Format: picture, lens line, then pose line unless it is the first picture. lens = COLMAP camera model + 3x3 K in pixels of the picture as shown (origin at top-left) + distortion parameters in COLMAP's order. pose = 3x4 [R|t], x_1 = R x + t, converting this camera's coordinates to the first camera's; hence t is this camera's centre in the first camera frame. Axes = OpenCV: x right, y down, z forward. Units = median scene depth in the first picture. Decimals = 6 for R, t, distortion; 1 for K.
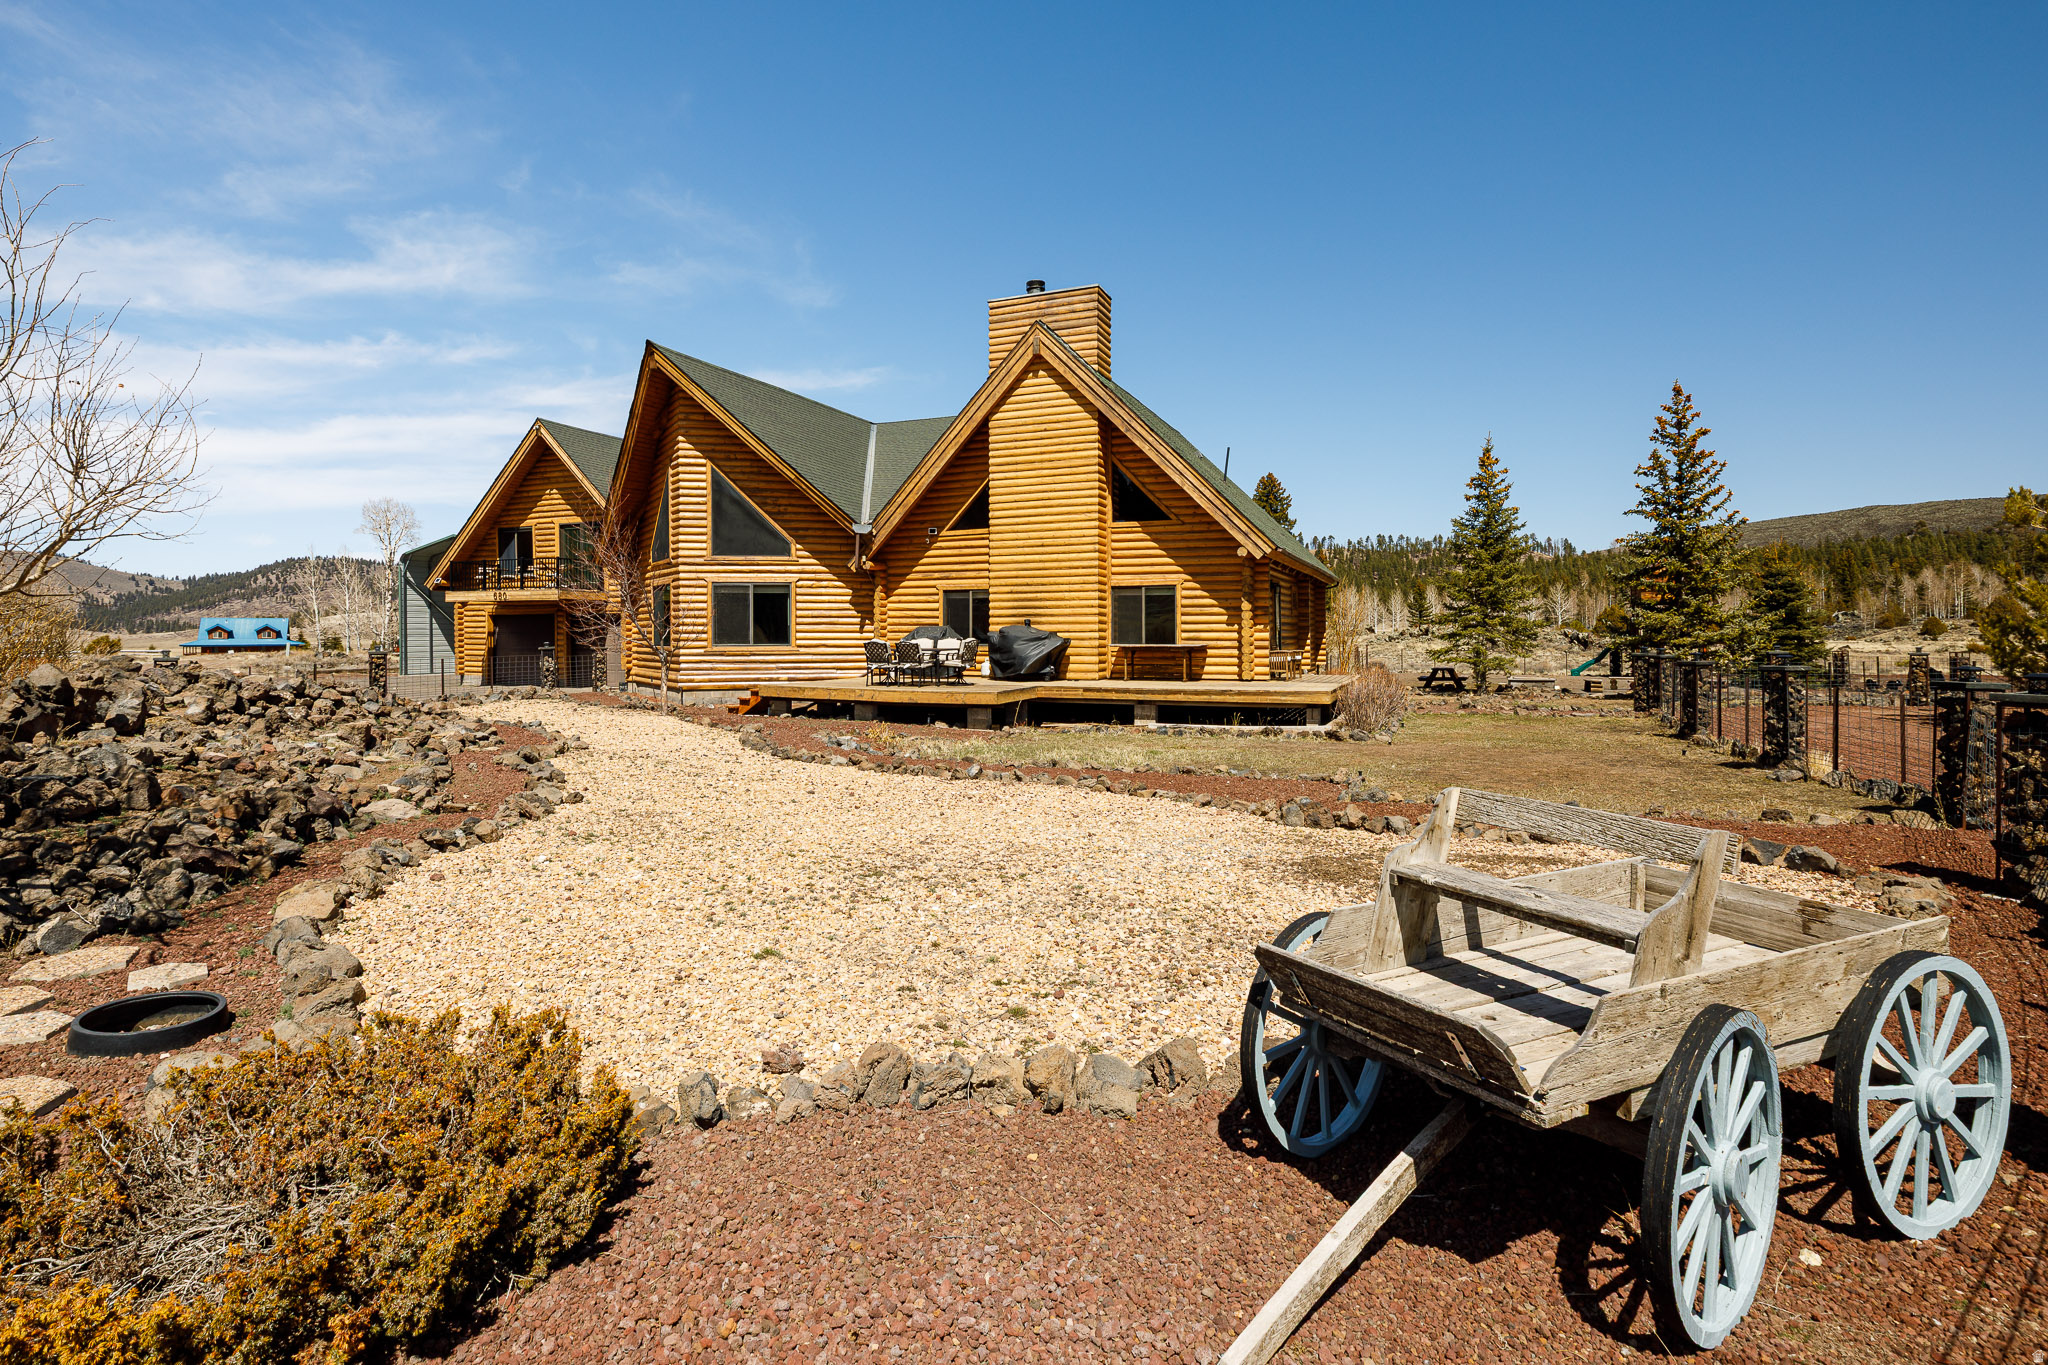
lens RADIAL K [[1017.0, 0, 1006.5], [0, 1017.0, 635.6], [0, 0, 1]] dist [-0.009744, 0.000032]
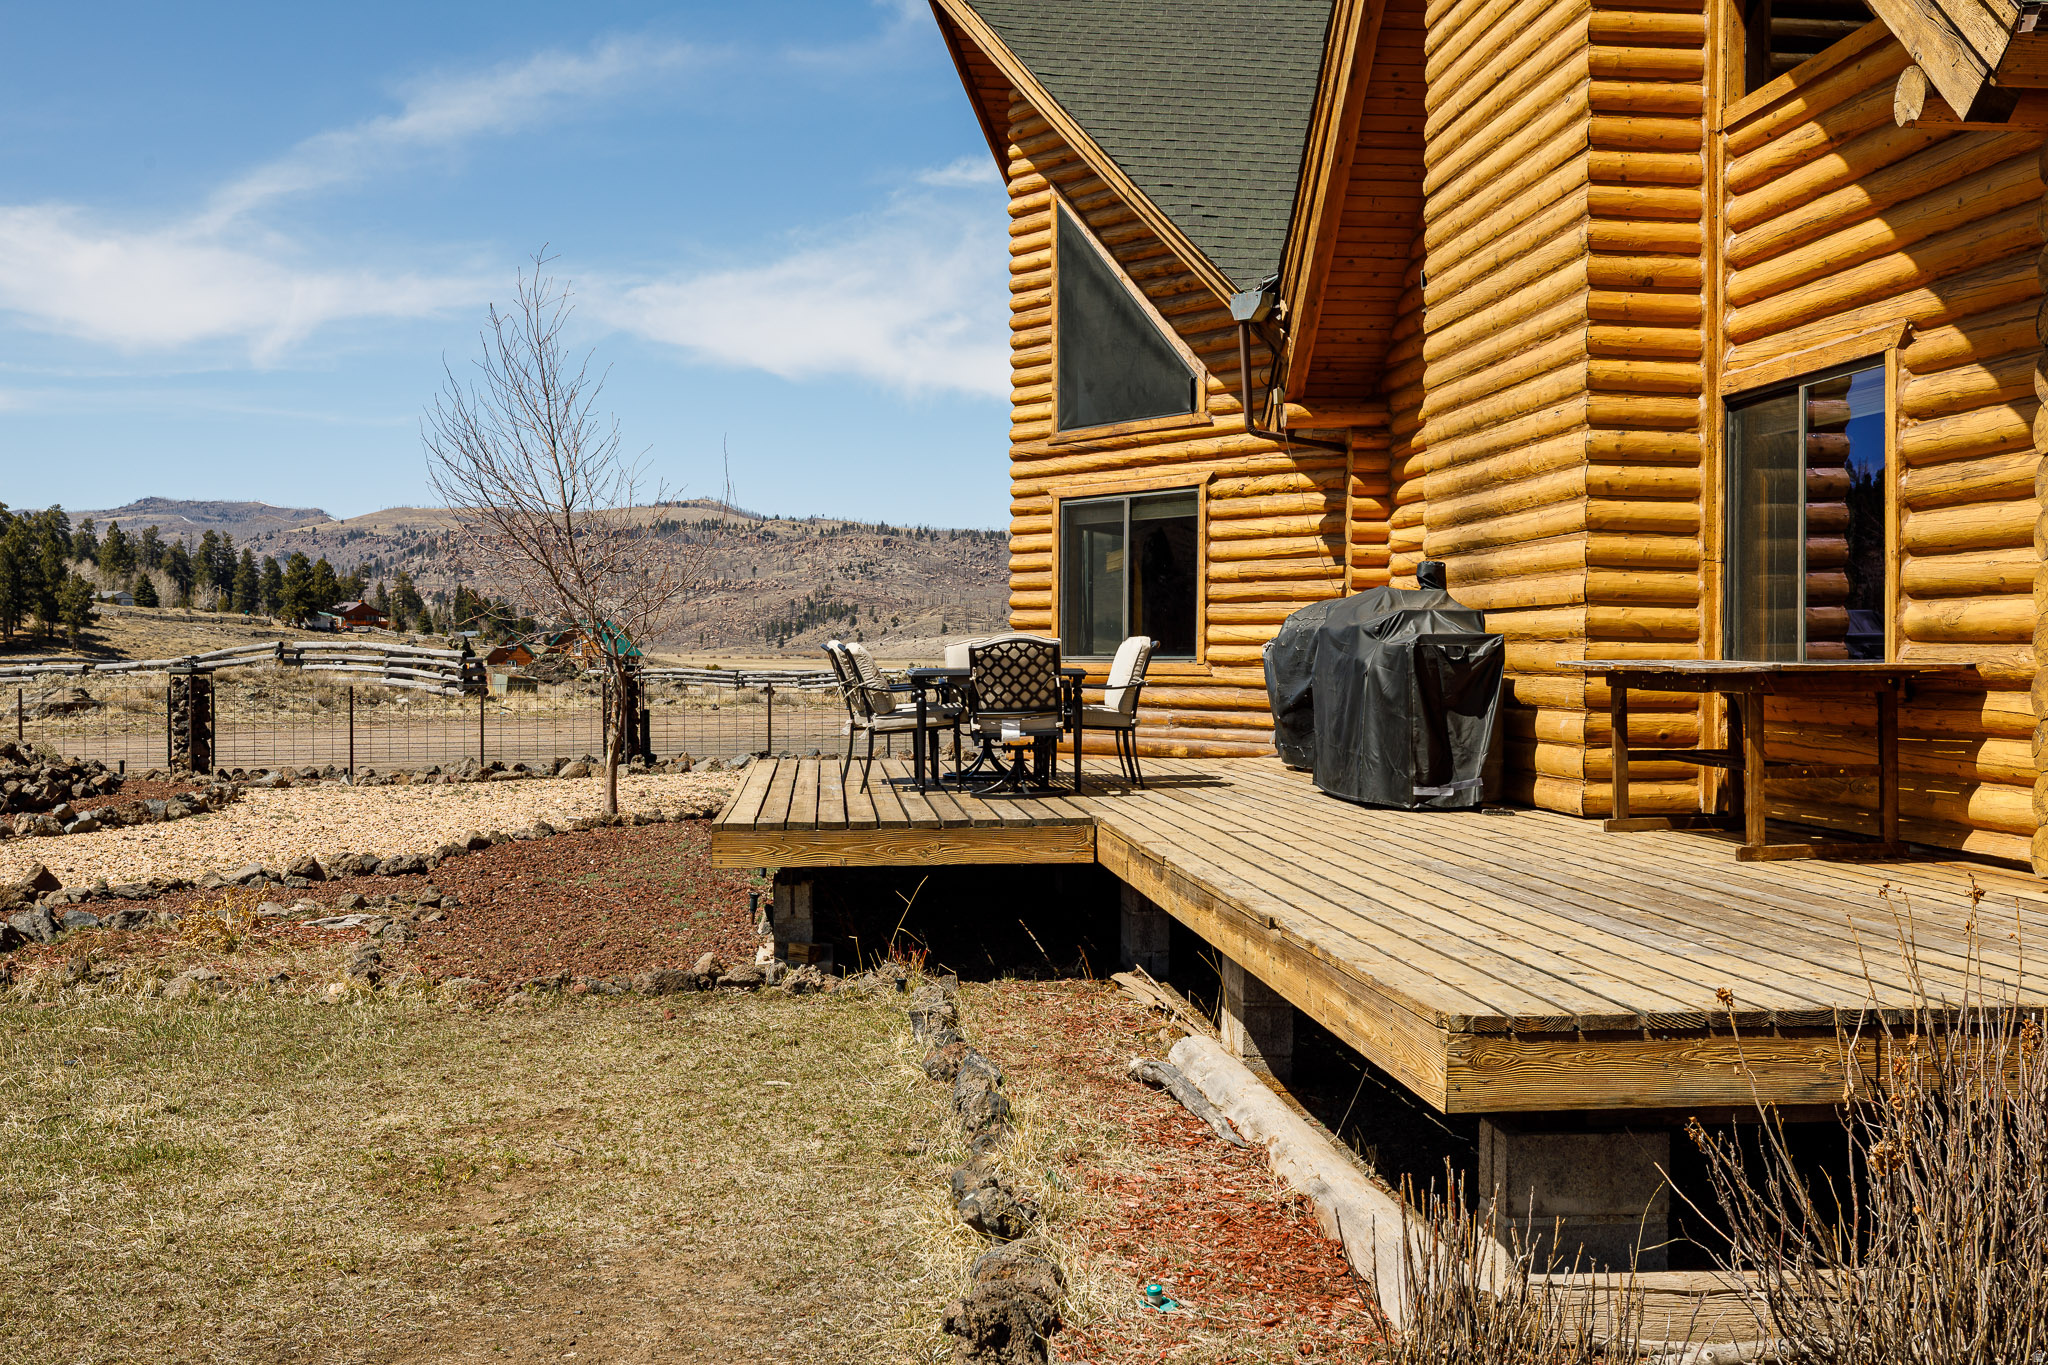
lens RADIAL K [[1976.2, 0, 1024.0], [0, 1976.2, 682.5], [0, 0, 1]] dist [-0.000083, -0.006488]
pose [[0.496996, 0.015043, -0.867622, 0.409596], [0.000627, 0.999843, 0.017695, 0.005621], [0.867753, -0.009338, 0.496909, 0.671867]]
